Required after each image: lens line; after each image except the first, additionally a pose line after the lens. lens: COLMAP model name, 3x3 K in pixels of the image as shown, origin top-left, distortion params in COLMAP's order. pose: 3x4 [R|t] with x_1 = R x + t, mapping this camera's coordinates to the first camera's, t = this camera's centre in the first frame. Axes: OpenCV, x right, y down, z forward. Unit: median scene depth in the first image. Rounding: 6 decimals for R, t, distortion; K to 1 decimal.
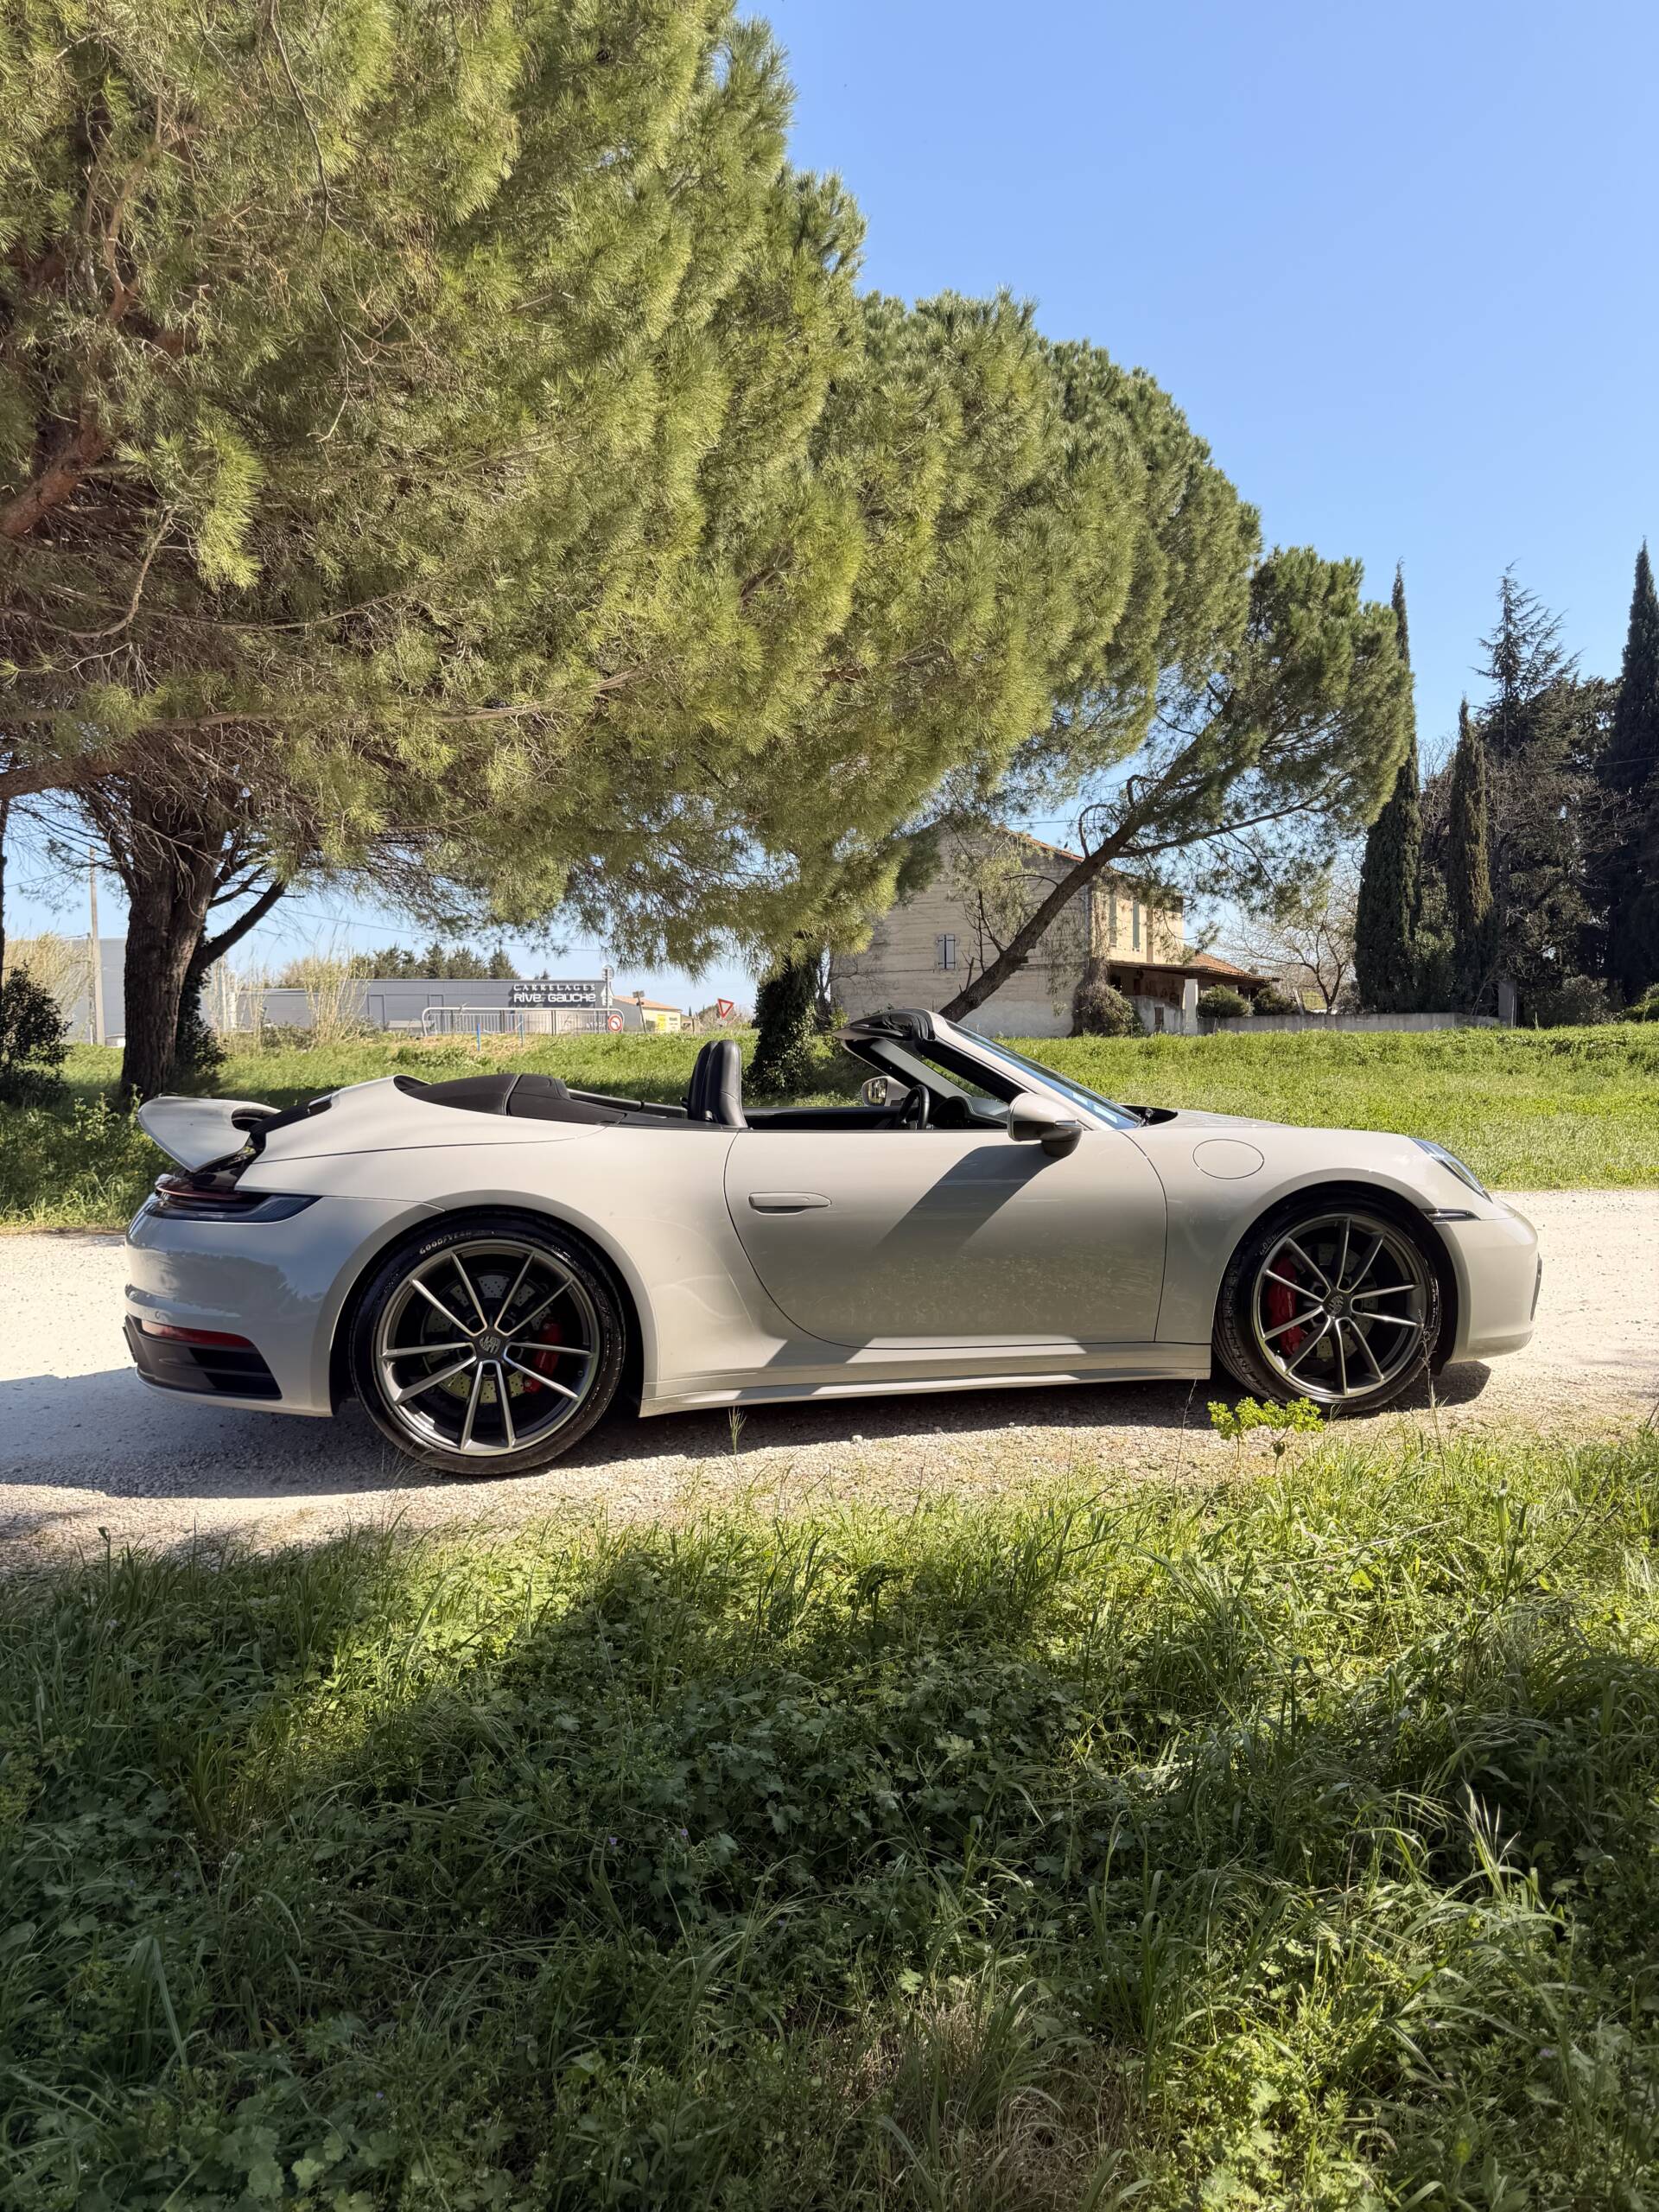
lens RADIAL K [[1579.3, 0, 829.5], [0, 1579.3, 1106.0], [0, 0, 1]] dist [-0.002613, -0.003928]
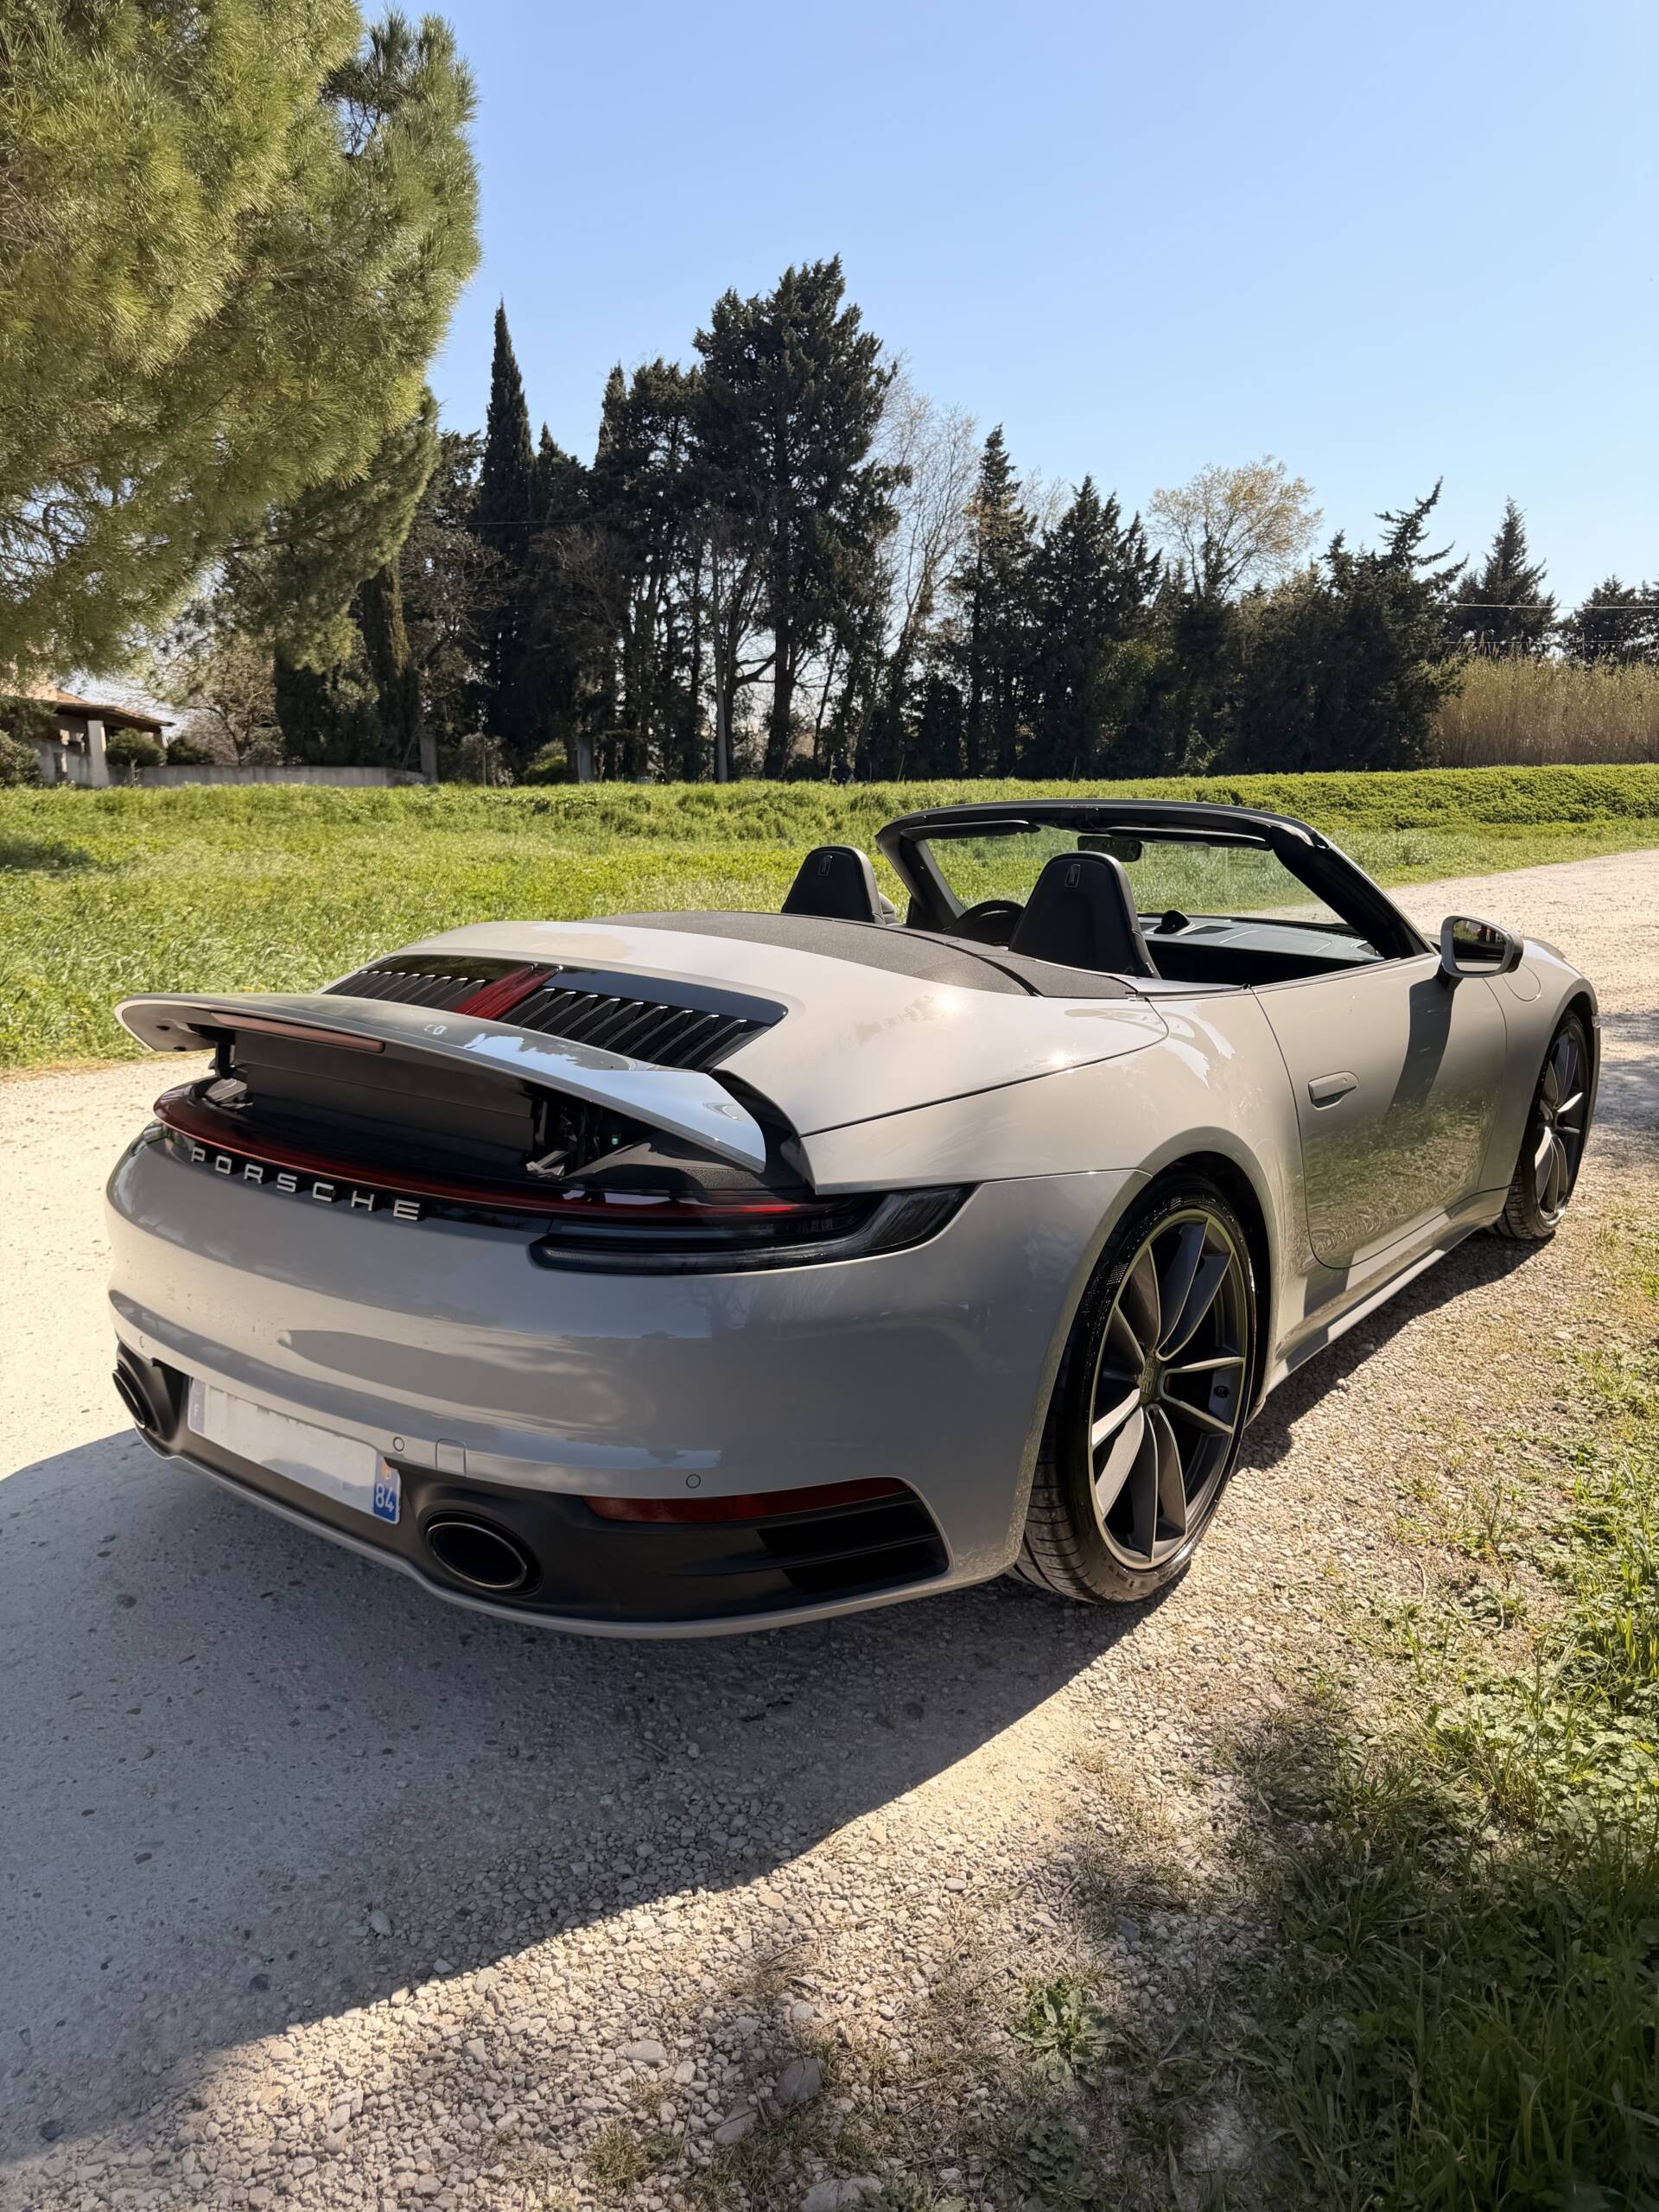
lens RADIAL K [[1579.3, 0, 829.5], [0, 1579.3, 1106.0], [0, 0, 1]] dist [-0.002613, -0.003928]
pose [[0.749745, -0.115151, 0.651631, -0.089129], [0.012506, 0.987033, 0.160032, -0.006559], [-0.661609, -0.111834, 0.741463, 0.083550]]
